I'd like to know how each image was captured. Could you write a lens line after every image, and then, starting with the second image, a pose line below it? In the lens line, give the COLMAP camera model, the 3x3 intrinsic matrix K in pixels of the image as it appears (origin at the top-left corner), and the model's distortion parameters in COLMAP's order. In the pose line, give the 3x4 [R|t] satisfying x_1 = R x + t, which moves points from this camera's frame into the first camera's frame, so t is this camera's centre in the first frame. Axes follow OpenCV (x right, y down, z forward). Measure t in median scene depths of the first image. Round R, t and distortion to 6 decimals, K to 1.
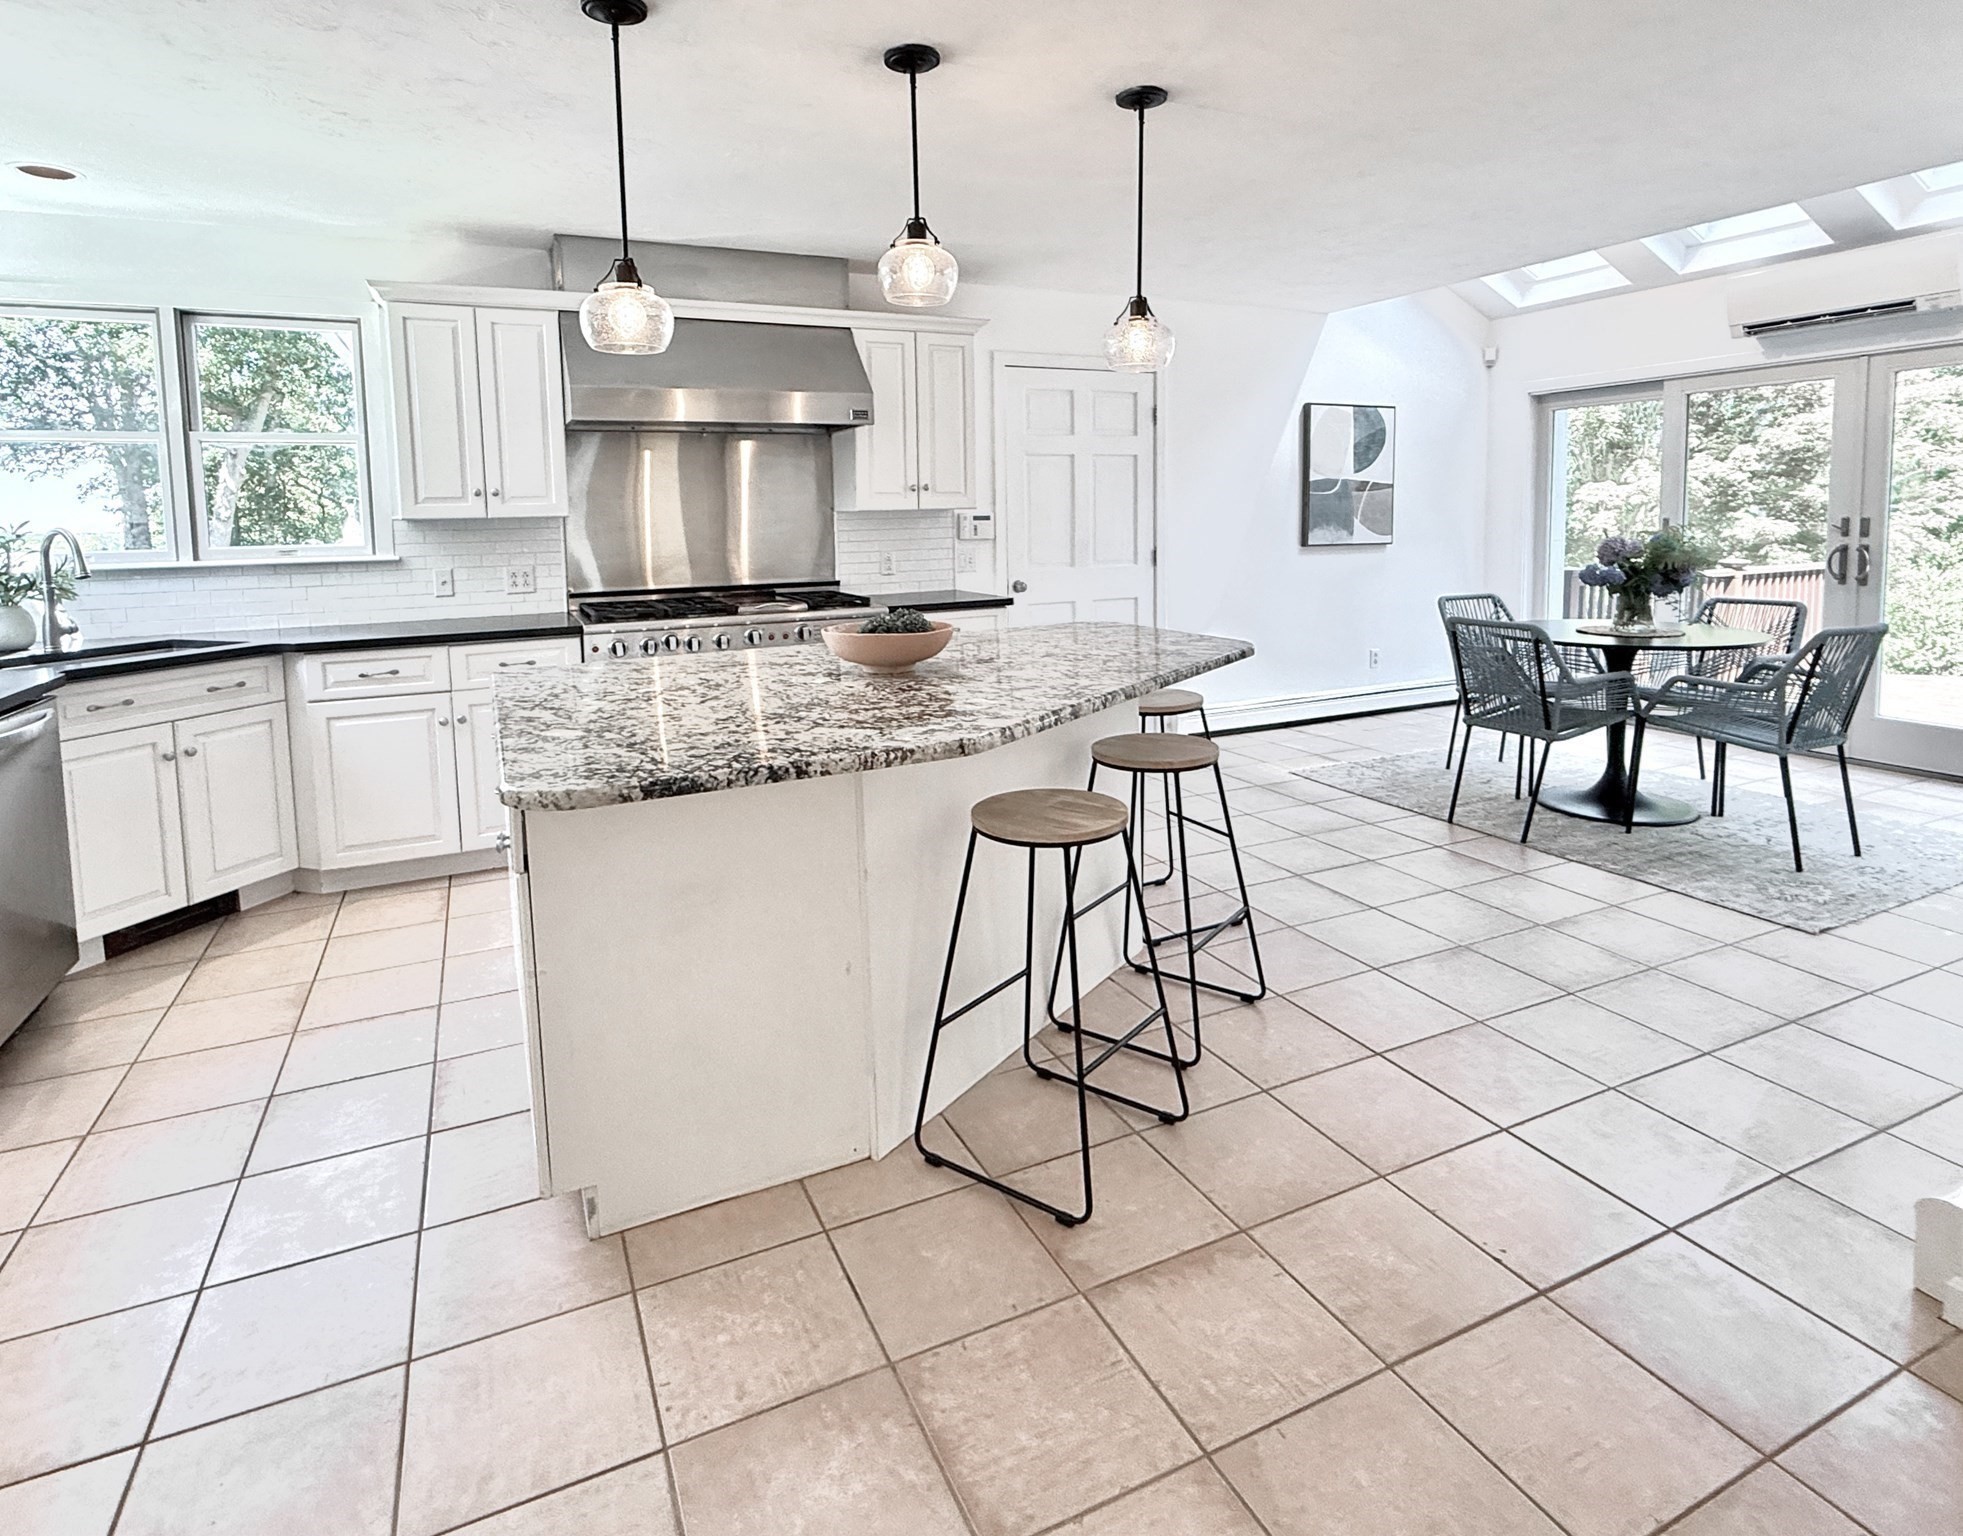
lens RADIAL K [[1112.5, 0, 1078.0], [0, 1112.5, 723.6], [0, 0, 1]] dist [-0.004401, 0.000033]
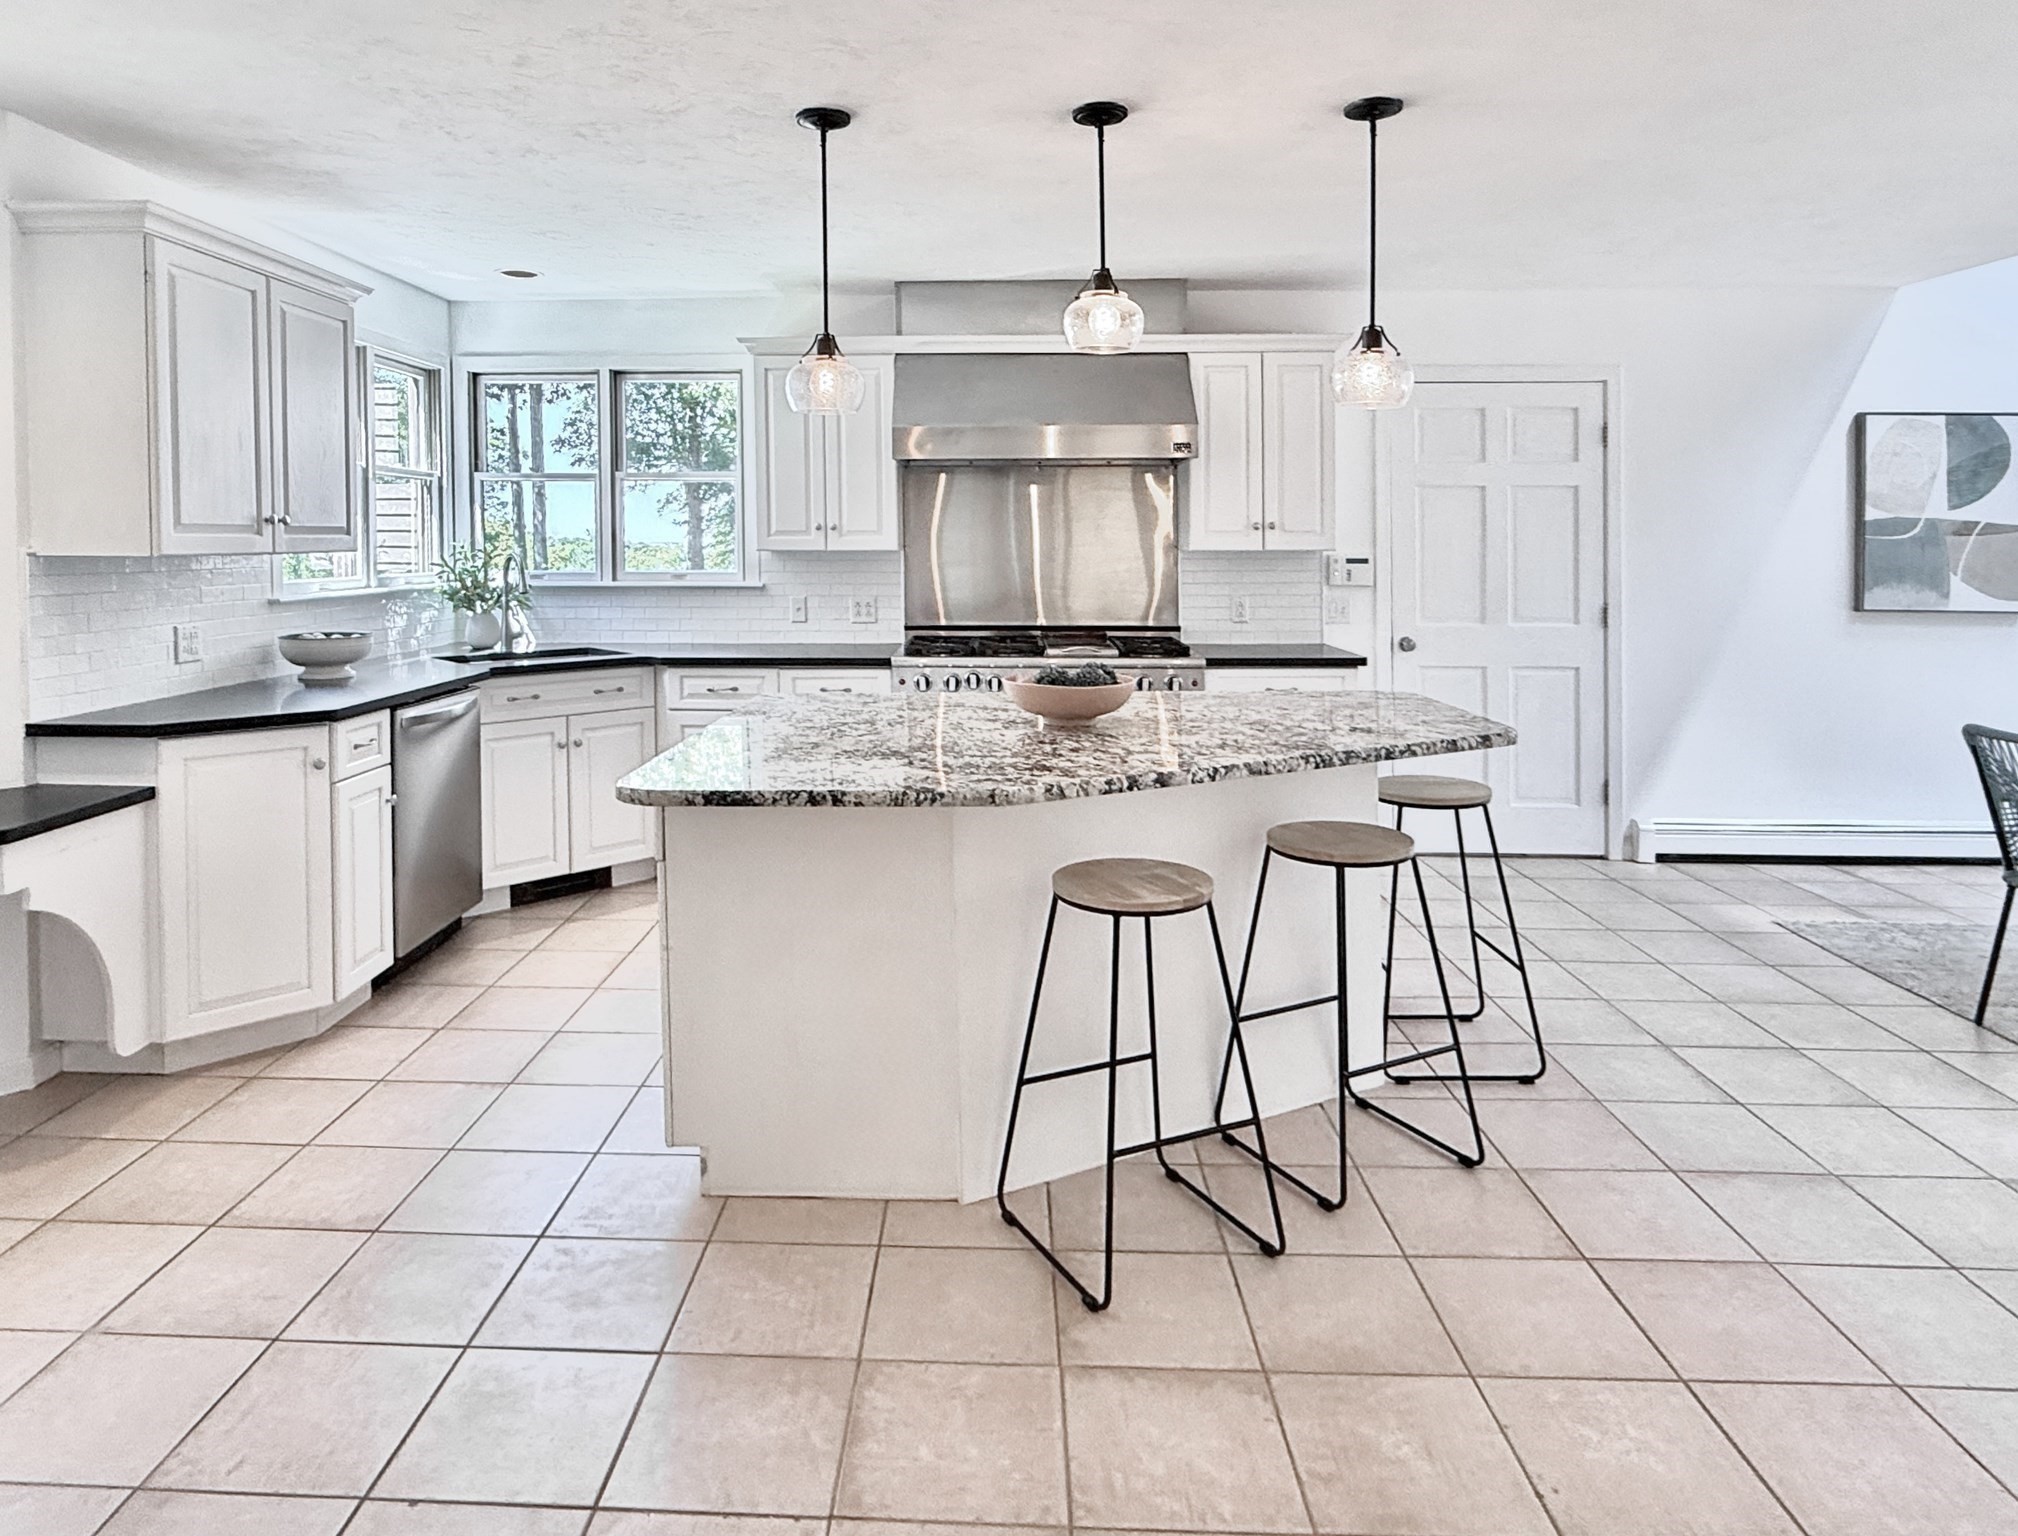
lens RADIAL K [[1367.7, 0, 951.8], [0, 1367.7, 765.9], [0, 0, 1]] dist [-0.003291, 0.000362]
pose [[0.863166, 0.102073, -0.494496, 0.240378], [-0.112208, 0.993642, 0.009240, -0.007477], [0.492295, 0.047511, 0.869131, -0.062642]]
